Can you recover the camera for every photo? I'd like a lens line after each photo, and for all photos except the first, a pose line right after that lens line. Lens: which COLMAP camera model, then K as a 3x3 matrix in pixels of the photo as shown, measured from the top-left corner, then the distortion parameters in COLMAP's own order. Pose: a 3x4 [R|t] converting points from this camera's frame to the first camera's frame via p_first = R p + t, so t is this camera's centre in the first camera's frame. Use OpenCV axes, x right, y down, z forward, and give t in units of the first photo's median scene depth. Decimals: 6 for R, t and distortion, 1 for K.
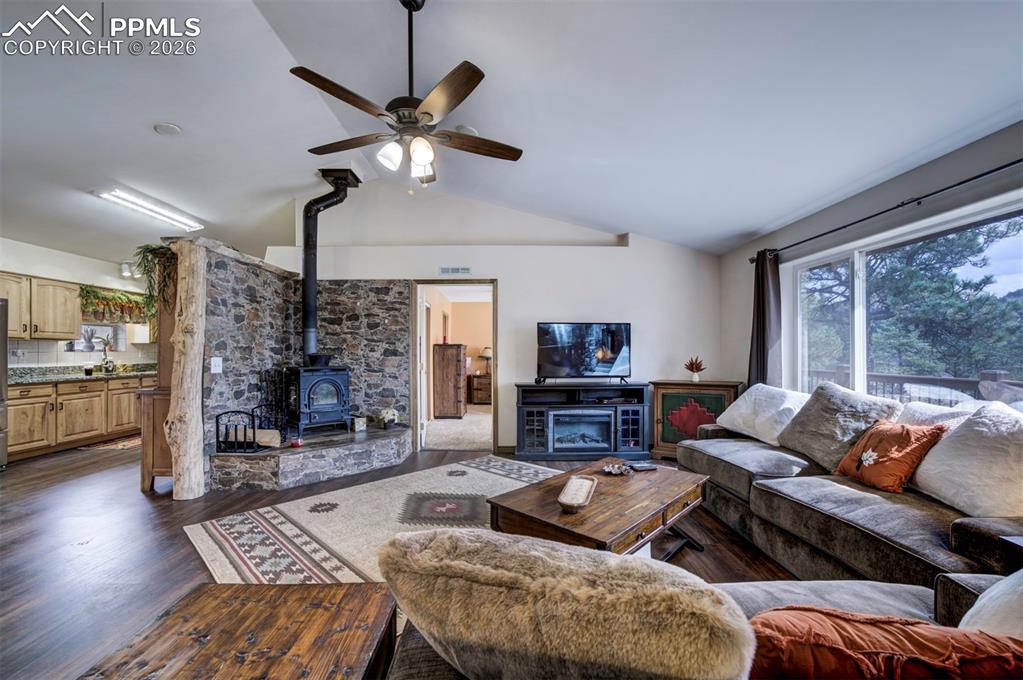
lens RADIAL K [[408.3, 0, 504.4], [0, 408.3, 348.4], [0, 0, 1]] dist [0.000405, 0.000797]
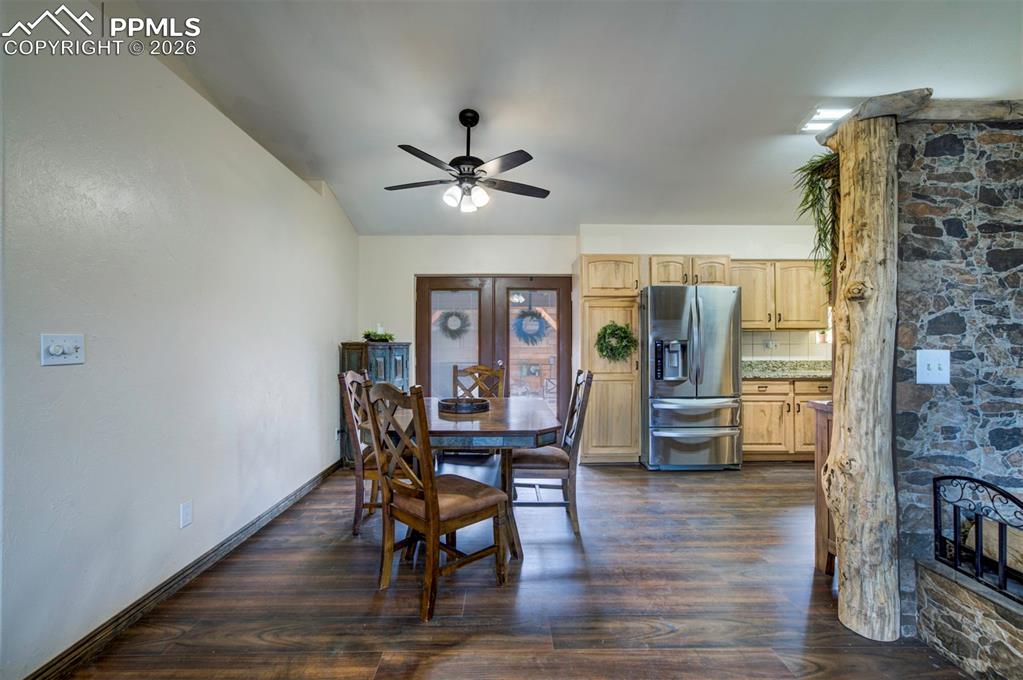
lens RADIAL K [[463.6, 0, 507.4], [0, 463.6, 344.2], [0, 0, 1]] dist [0.000154, 0.000992]
pose [[0.025192, -0.008037, -0.999650, -0.181239], [0.012809, 0.999888, -0.007716, 0.012795], [0.999601, -0.012610, 0.025292, 0.469070]]
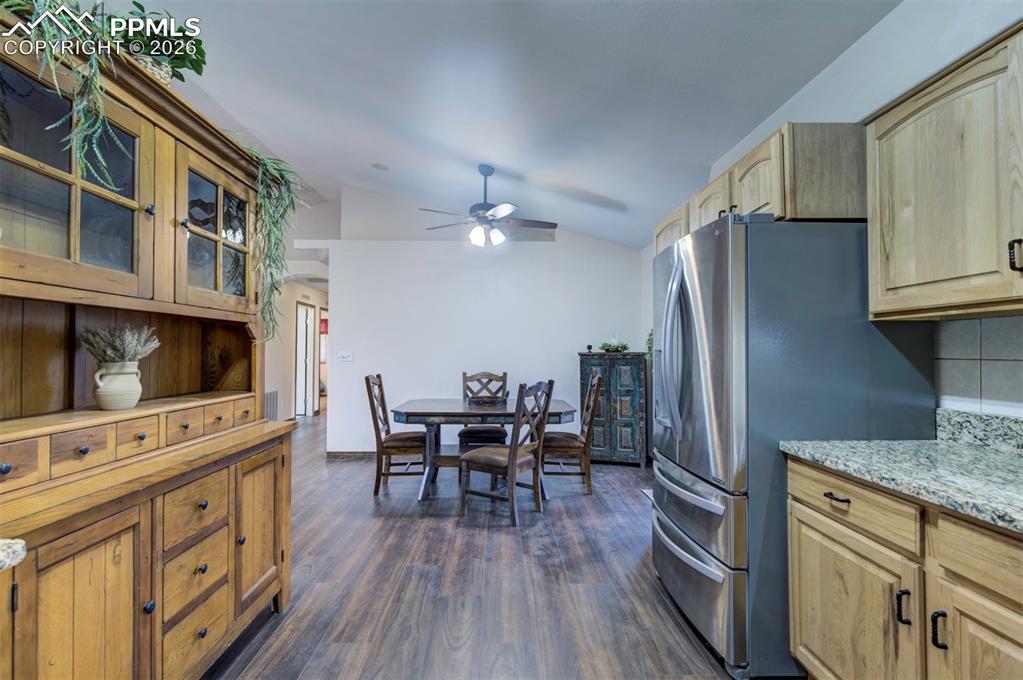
lens RADIAL K [[488.3, 0, 513.7], [0, 488.3, 343.3], [0, 0, 1]] dist [0.004235, -0.001790]
pose [[-0.999328, 0.000093, -0.036651, -1.063923], [0.001098, 0.999624, -0.027408, 0.005758], [0.036634, -0.027430, -0.998952, 1.533511]]
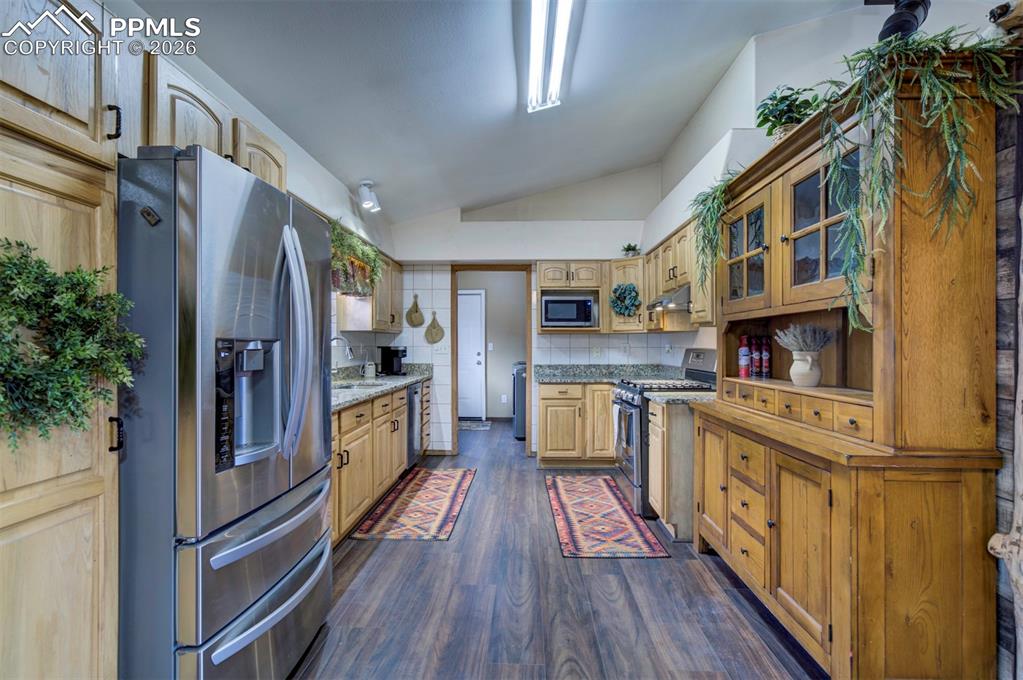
lens RADIAL K [[488.3, 0, 520.2], [0, 488.3, 347.4], [0, 0, 1]] dist [0.004235, -0.001790]
pose [[0.999849, 0.005651, -0.016408, -1.068142], [-0.005415, 0.999882, 0.014410, -0.000918], [0.016488, -0.014319, 0.999762, 0.505958]]
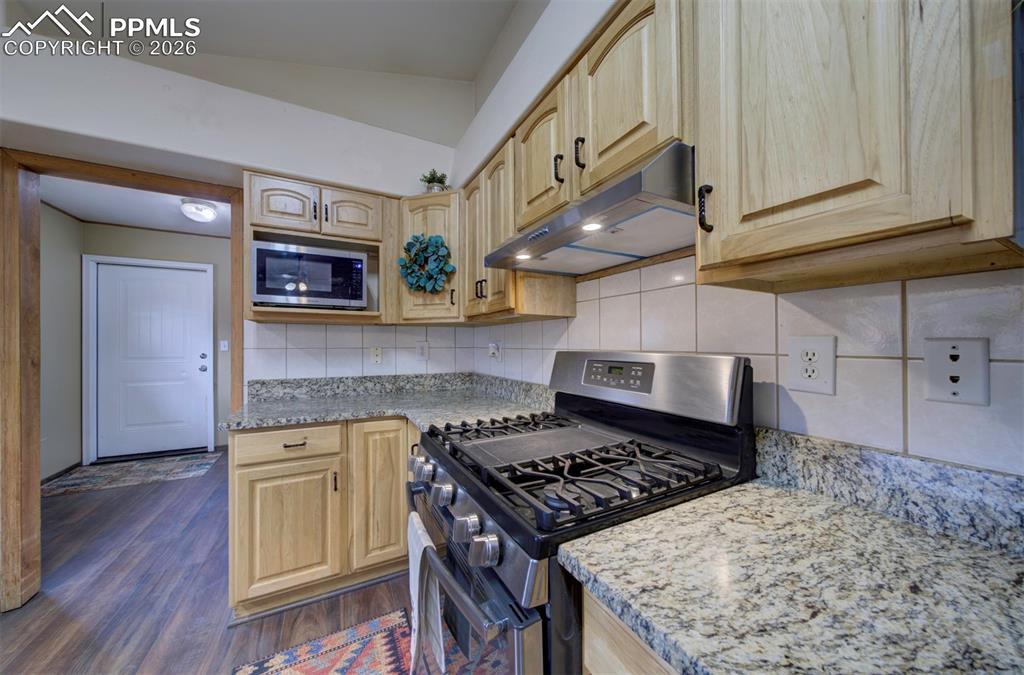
lens RADIAL K [[339.5, 0, 509.2], [0, 339.5, 343.2], [0, 0, 1]] dist [-0.009621, 0.002917]
pose [[0.884437, 0.009906, 0.466555, -0.941754], [-0.012832, 0.999913, 0.003096, 0.005991], [-0.466484, -0.008725, 0.884487, 1.281321]]
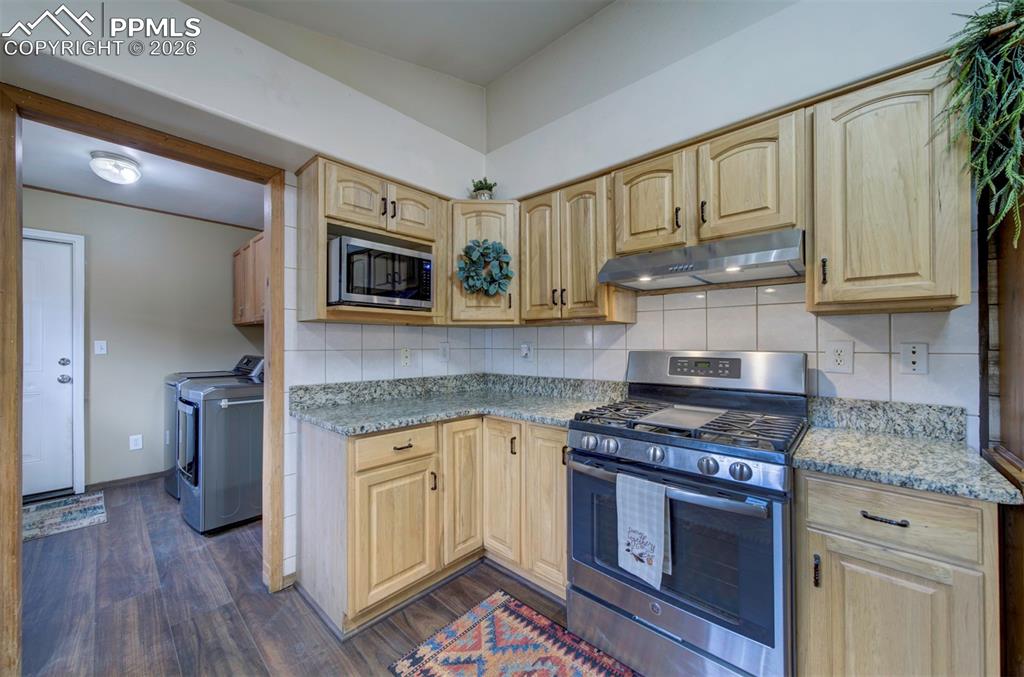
lens RADIAL K [[377.4, 0, 502.4], [0, 377.4, 344.7], [0, 0, 1]] dist [-0.007923, 0.004013]
pose [[0.686773, 0.007078, 0.726837, -1.221247], [-0.013395, 0.999906, 0.002920, 0.007393], [-0.726748, -0.011742, 0.686803, 1.362593]]
